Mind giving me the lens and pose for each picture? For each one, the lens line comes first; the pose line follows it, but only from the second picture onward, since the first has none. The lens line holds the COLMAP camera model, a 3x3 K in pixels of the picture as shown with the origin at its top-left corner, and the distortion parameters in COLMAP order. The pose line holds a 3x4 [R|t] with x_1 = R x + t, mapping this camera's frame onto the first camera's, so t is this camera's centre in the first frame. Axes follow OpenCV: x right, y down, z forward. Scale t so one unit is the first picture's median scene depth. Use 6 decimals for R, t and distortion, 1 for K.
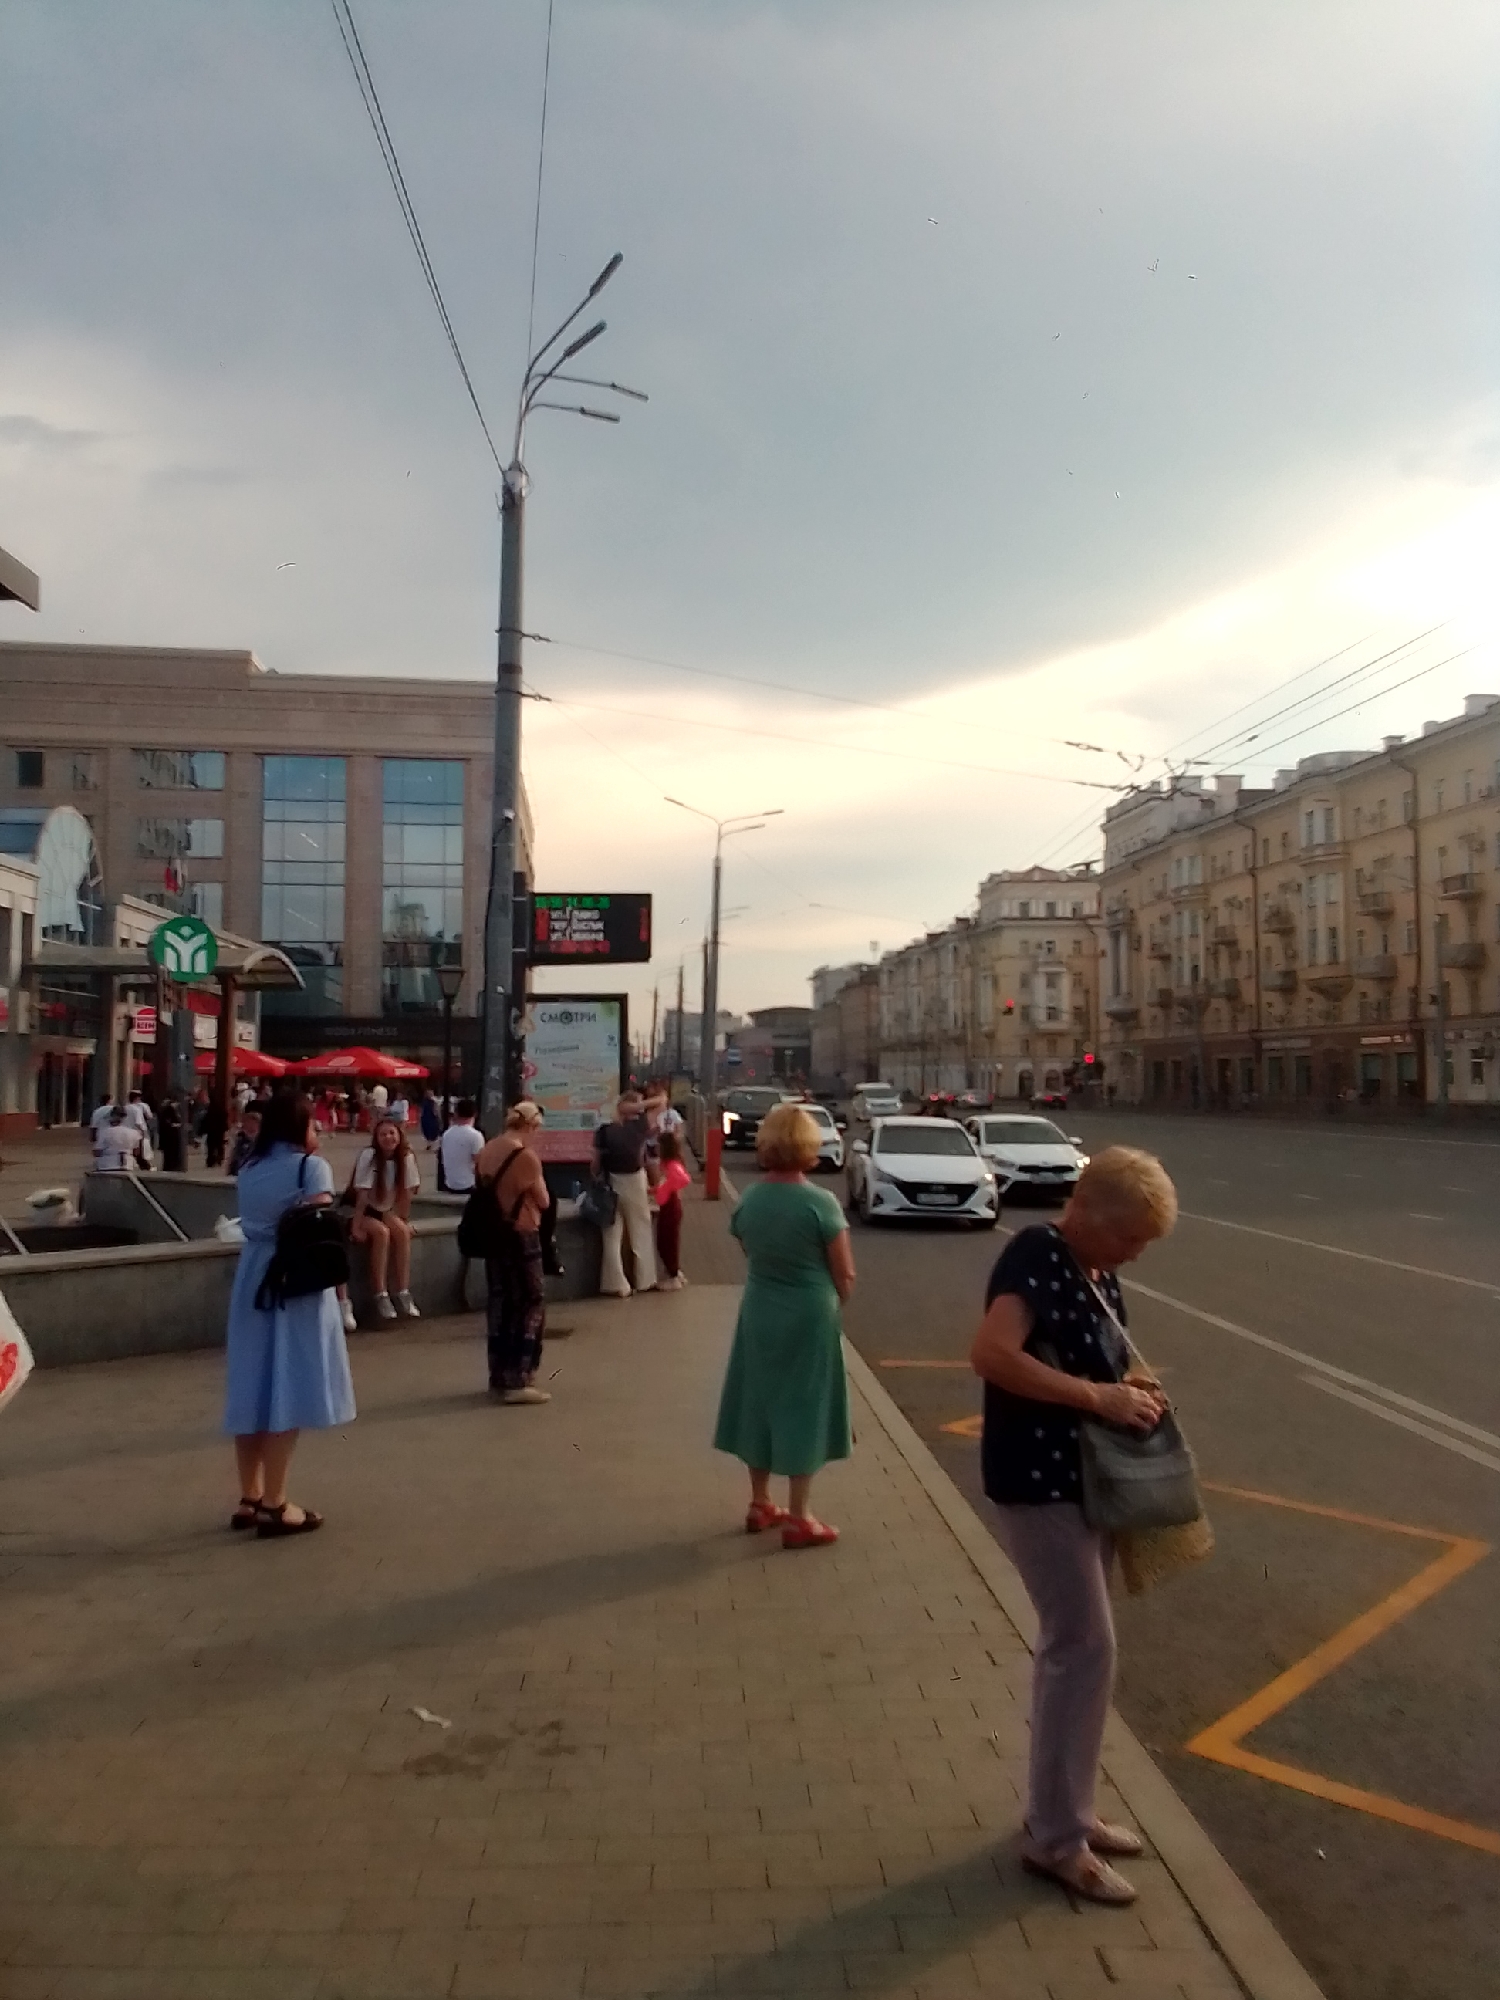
lens RADIAL K [[1554.7, 0, 769.4], [0, 1554.7, 990.9], [0, 0, 1]] dist [0.090359, -0.106190]
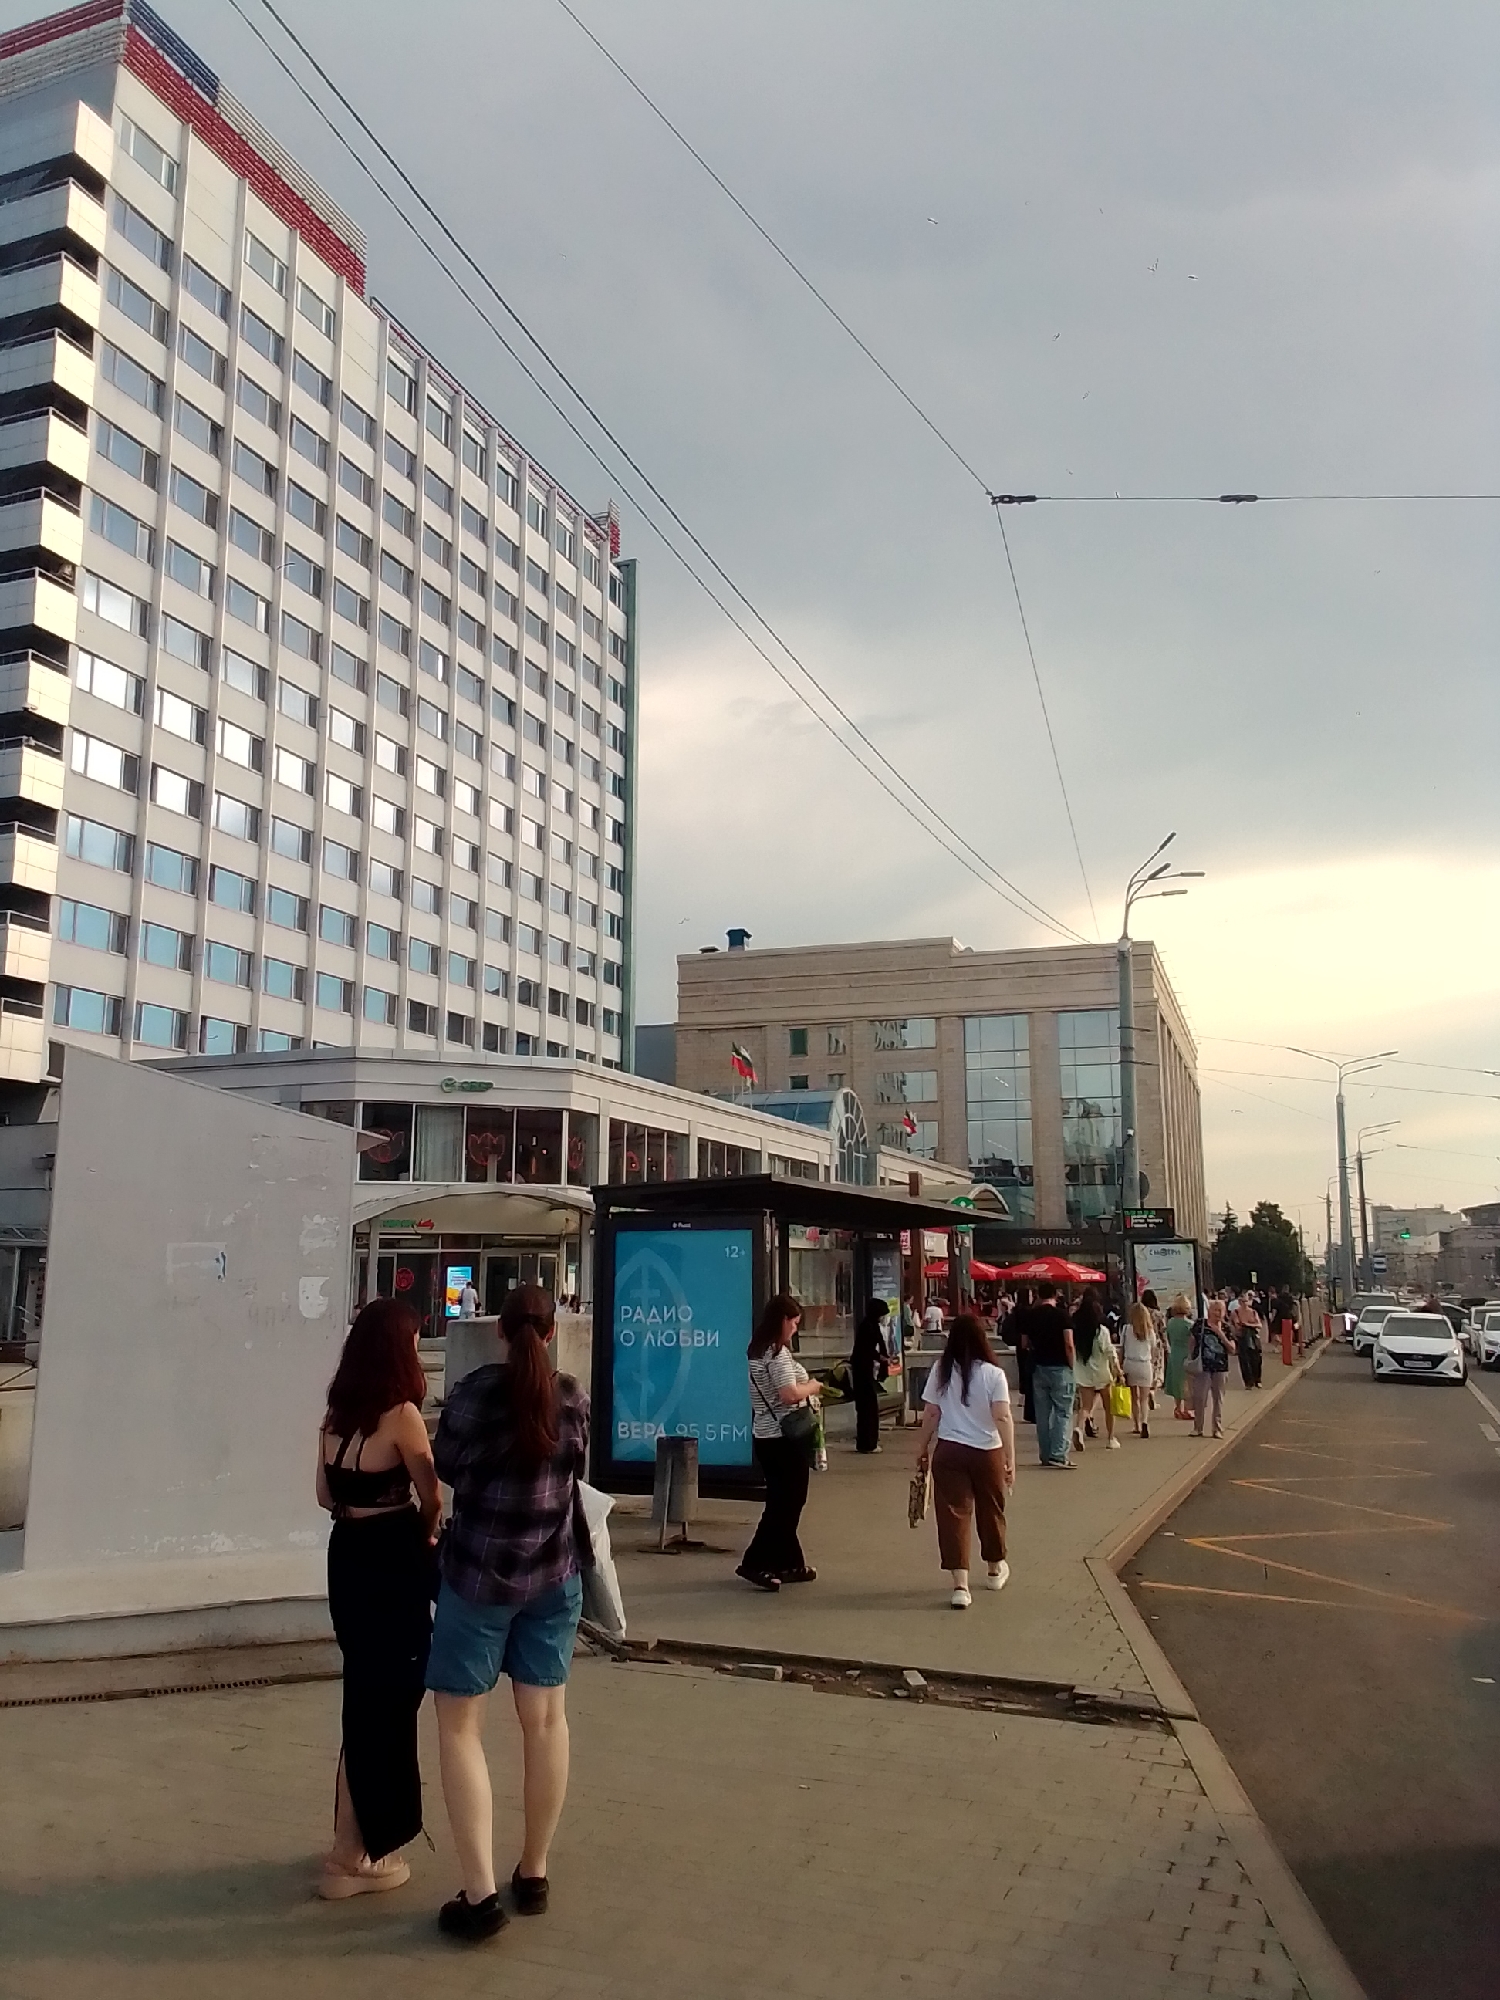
lens RADIAL K [[1554.7, 0, 754.6], [0, 1554.7, 996.5], [0, 0, 1]] dist [0.090359, -0.106190]
pose [[0.904598, -0.075609, -0.419506, 0.039251], [0.023712, 0.991545, -0.127577, -0.009729], [0.425605, 0.105459, 0.898743, -0.152856]]
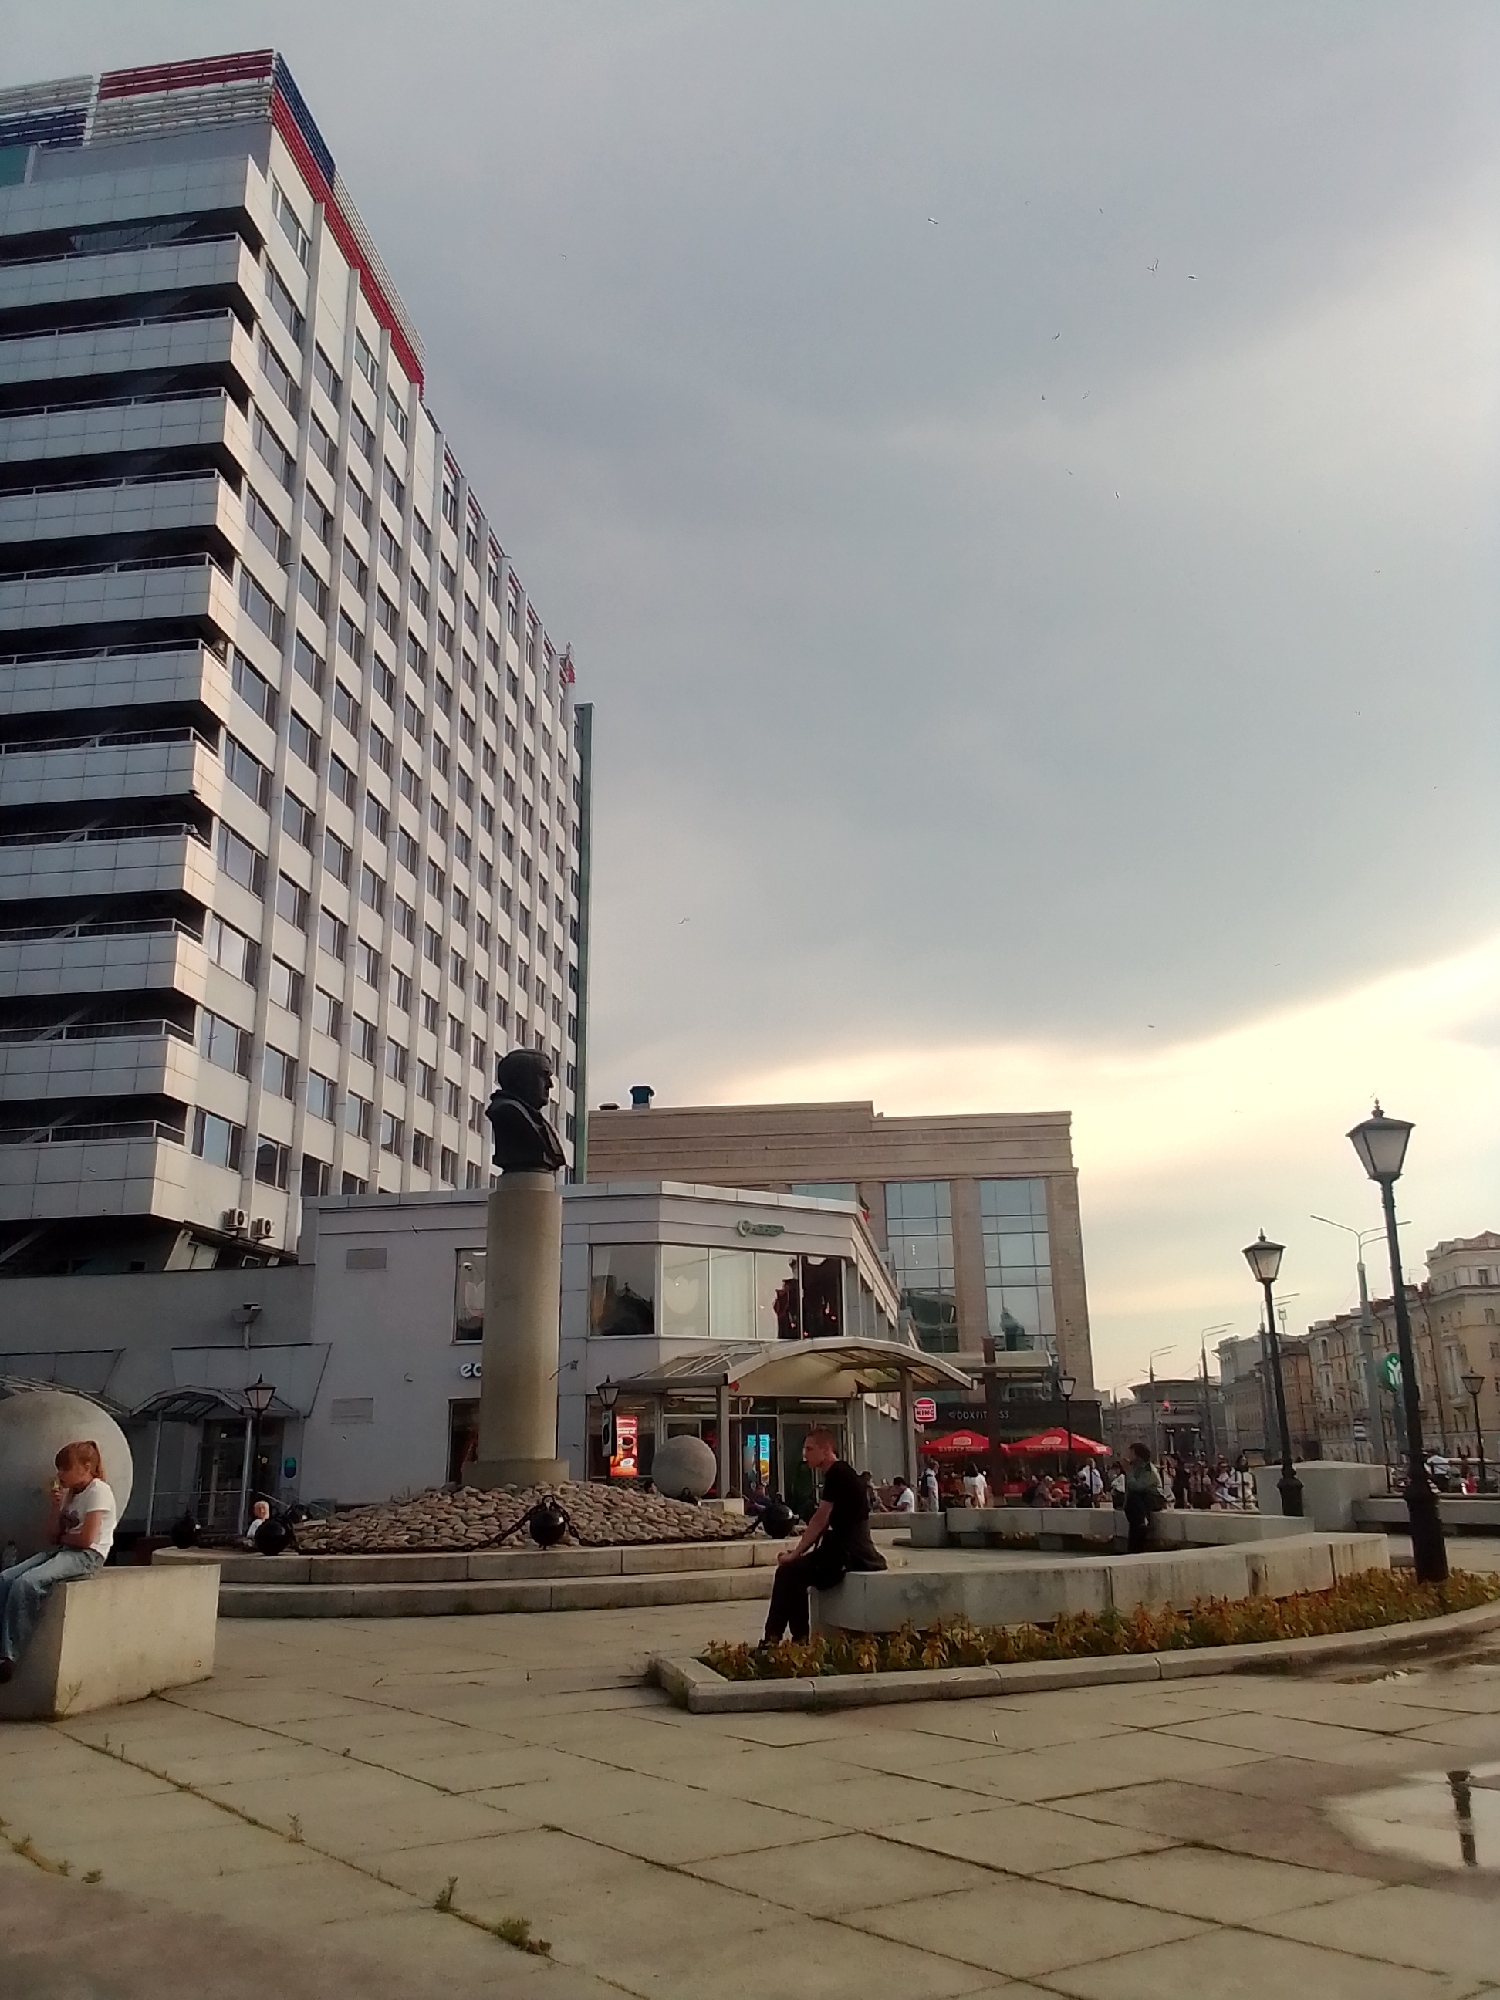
lens RADIAL K [[1554.7, 0, 768.4], [0, 1554.7, 986.3], [0, 0, 1]] dist [0.090359, -0.106190]
pose [[0.978670, -0.077369, -0.190314, -0.133248], [0.030191, 0.970481, -0.239279, -0.007663], [0.203209, 0.228430, 0.952117, -0.179760]]
